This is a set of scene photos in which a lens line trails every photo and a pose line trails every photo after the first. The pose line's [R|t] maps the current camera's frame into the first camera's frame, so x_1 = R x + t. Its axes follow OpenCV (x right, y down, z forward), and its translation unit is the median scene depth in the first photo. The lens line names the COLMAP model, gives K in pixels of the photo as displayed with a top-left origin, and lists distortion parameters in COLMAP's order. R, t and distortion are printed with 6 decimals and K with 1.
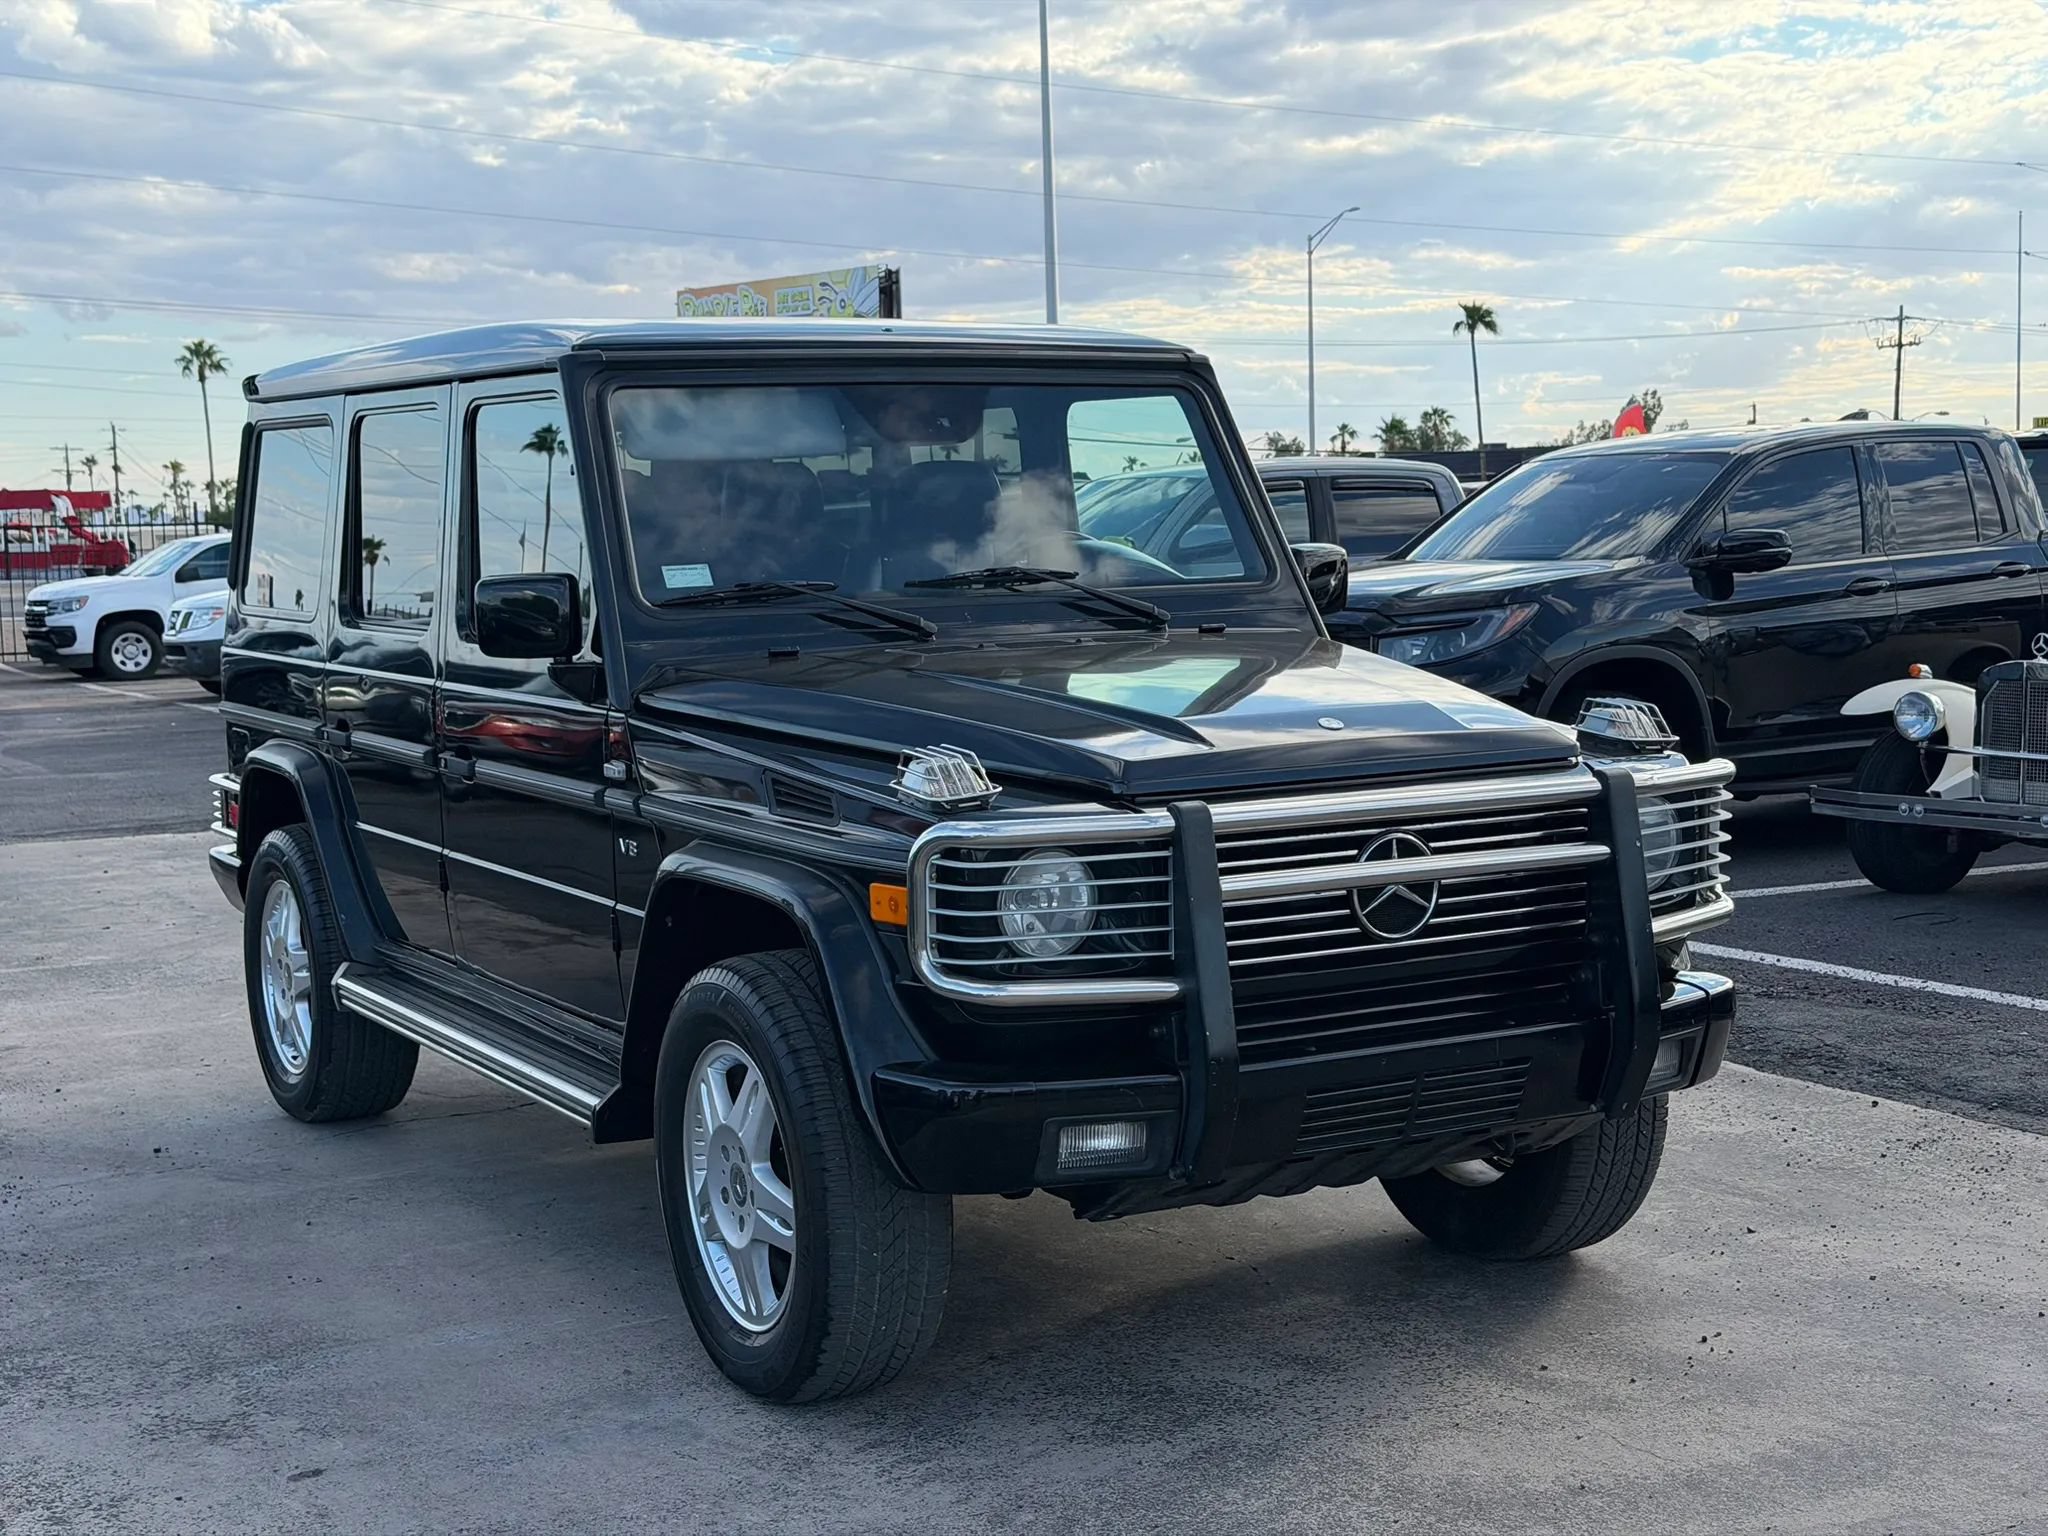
lens RADIAL K [[2834.5, 0, 1068.7], [0, 2834.5, 766.8], [0, 0, 1]] dist [0.208505, -0.468707]
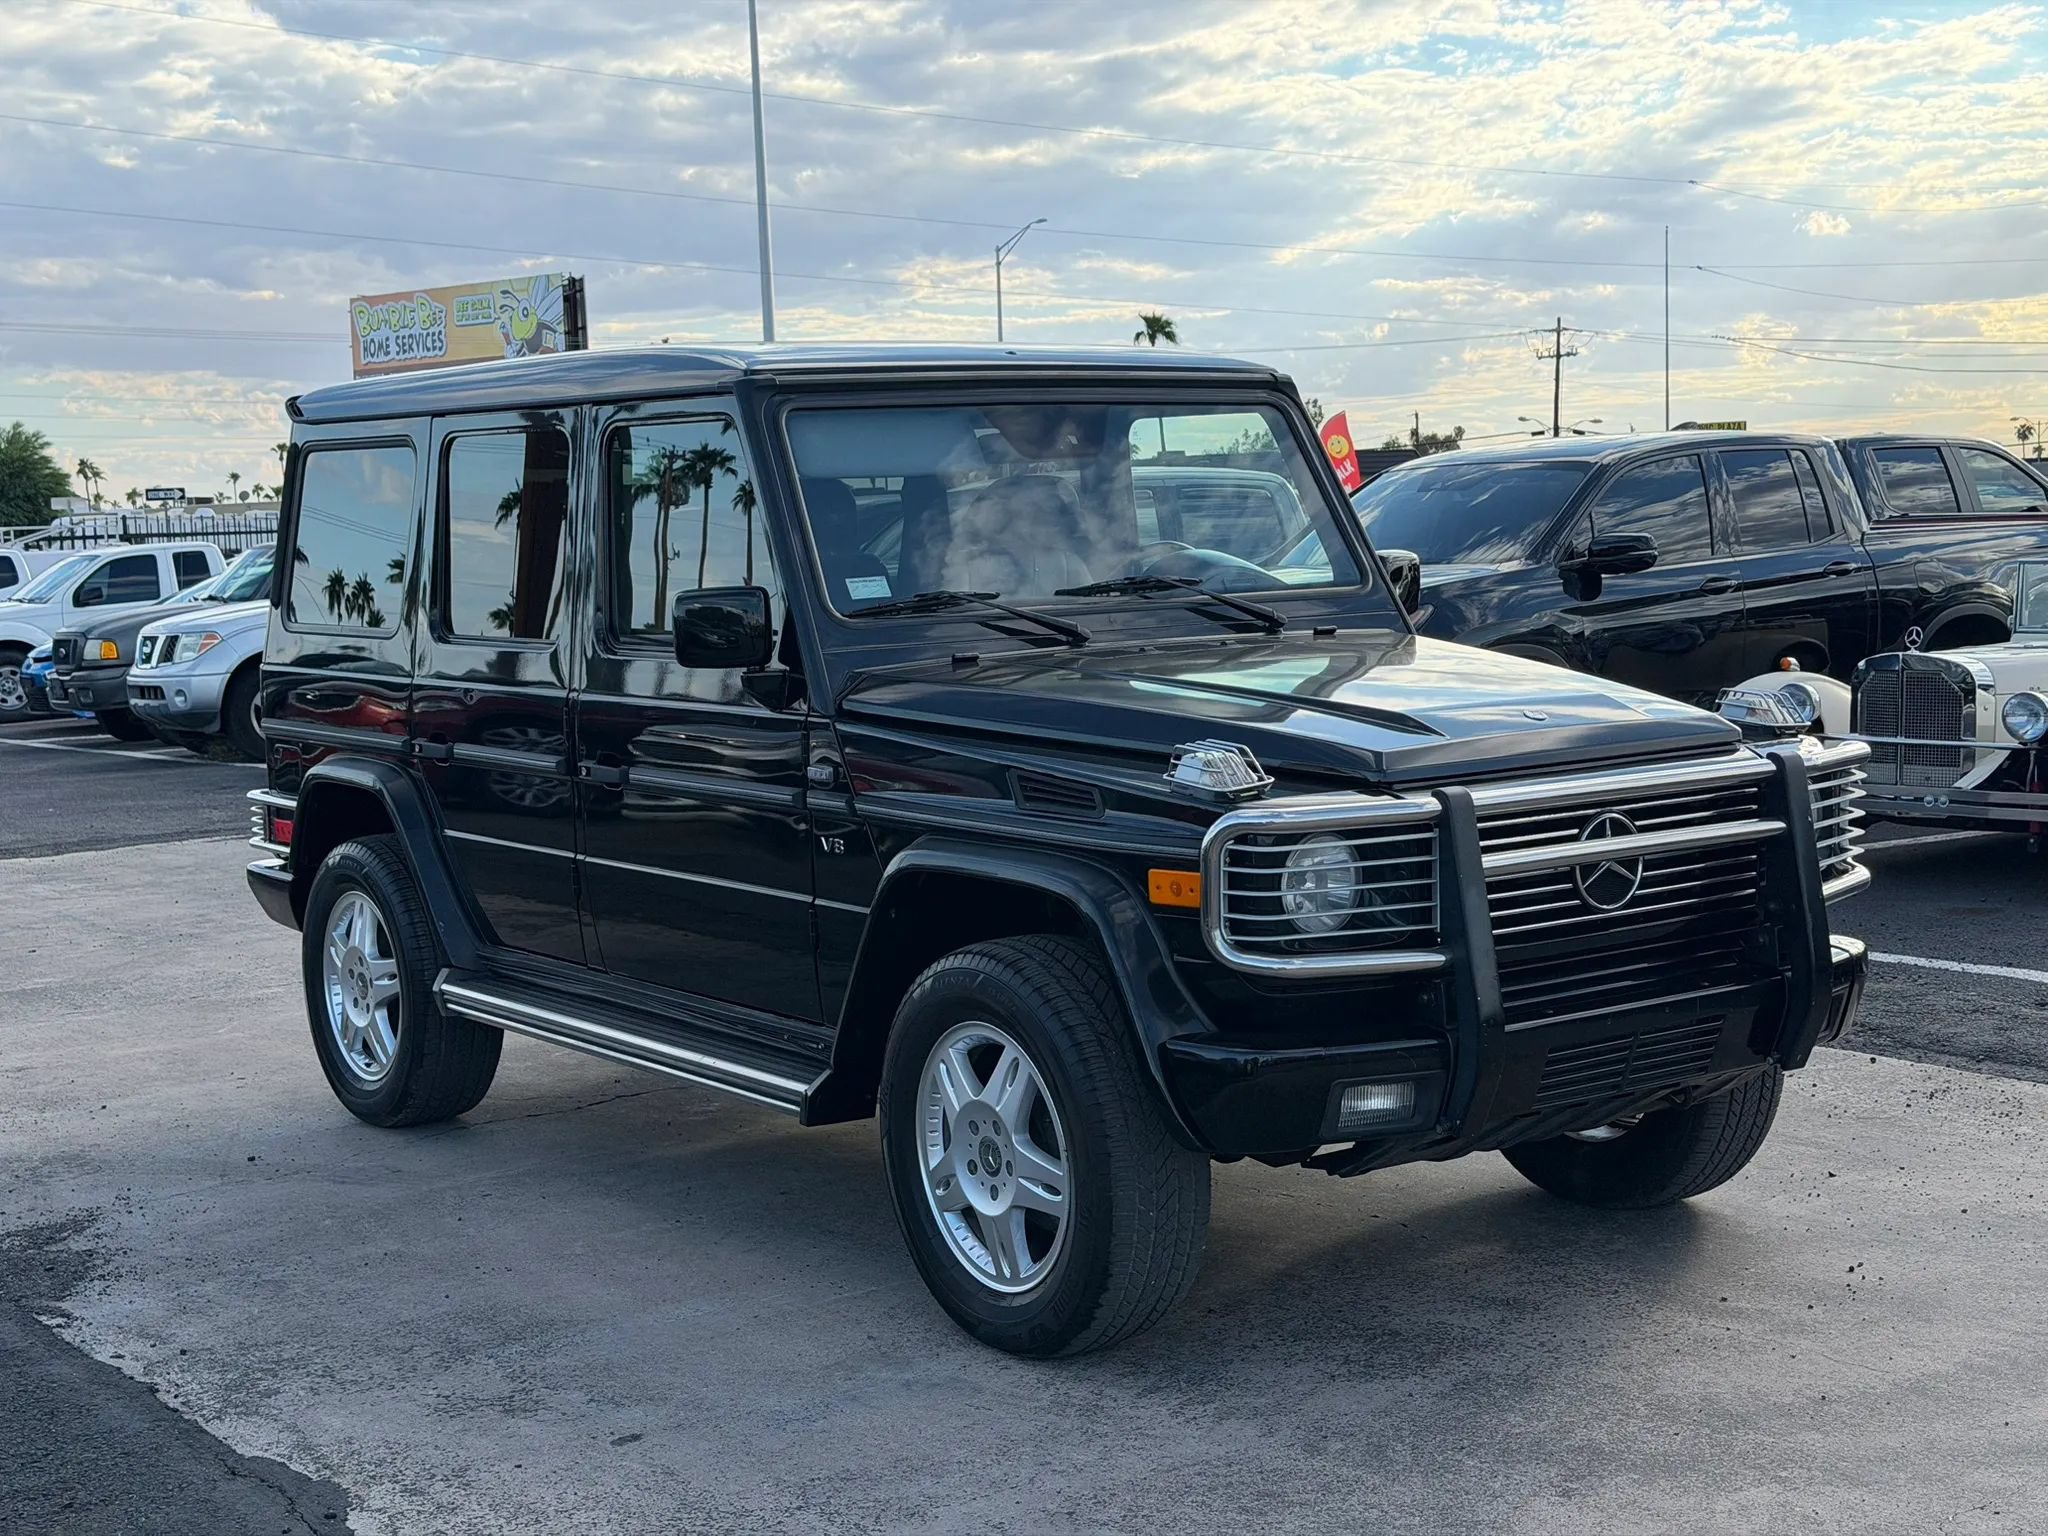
lens RADIAL K [[2834.5, 0, 1068.7], [0, 2834.5, 766.8], [0, 0, 1]] dist [0.208505, -0.468707]
pose [[0.993237, -0.019496, 0.114456, -0.207426], [0.019827, 0.999802, -0.001756, 0.003152], [-0.114399, 0.004014, 0.993427, -0.063332]]
